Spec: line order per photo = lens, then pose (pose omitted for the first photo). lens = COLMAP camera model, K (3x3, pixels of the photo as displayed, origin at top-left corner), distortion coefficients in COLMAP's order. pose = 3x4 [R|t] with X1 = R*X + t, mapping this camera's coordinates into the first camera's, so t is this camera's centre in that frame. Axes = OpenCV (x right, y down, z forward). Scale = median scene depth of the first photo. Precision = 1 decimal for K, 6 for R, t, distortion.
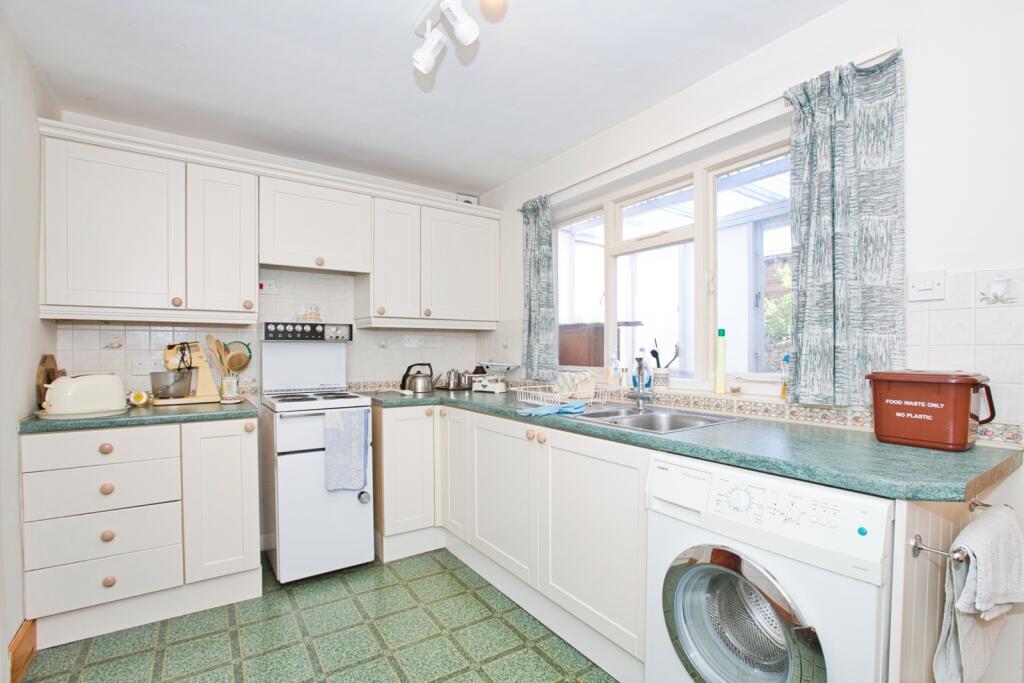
lens RADIAL K [[485.7, 0, 544.1], [0, 485.7, 358.0], [0, 0, 1]] dist [-0.000778, 0.000144]
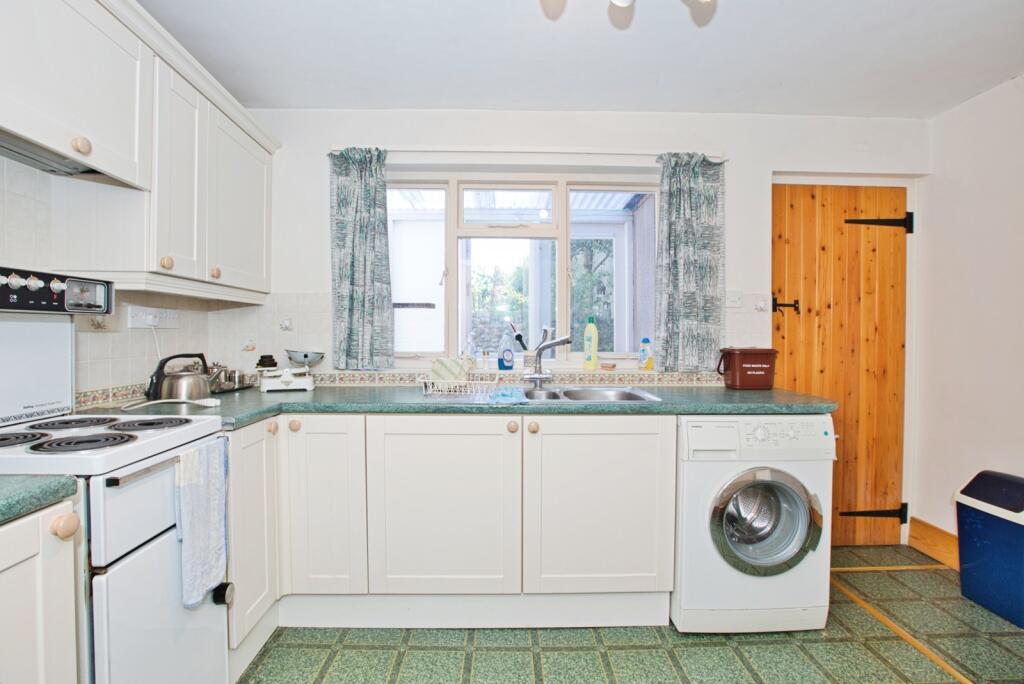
lens RADIAL K [[481.1, 0, 491.0], [0, 481.1, 338.0], [0, 0, 1]] dist [-0.027681, 0.025275]
pose [[0.570640, -0.003861, 0.821192, -0.597429], [0.007811, 0.999969, -0.000726, -0.006762], [-0.821163, 0.006828, 0.570652, 0.391396]]
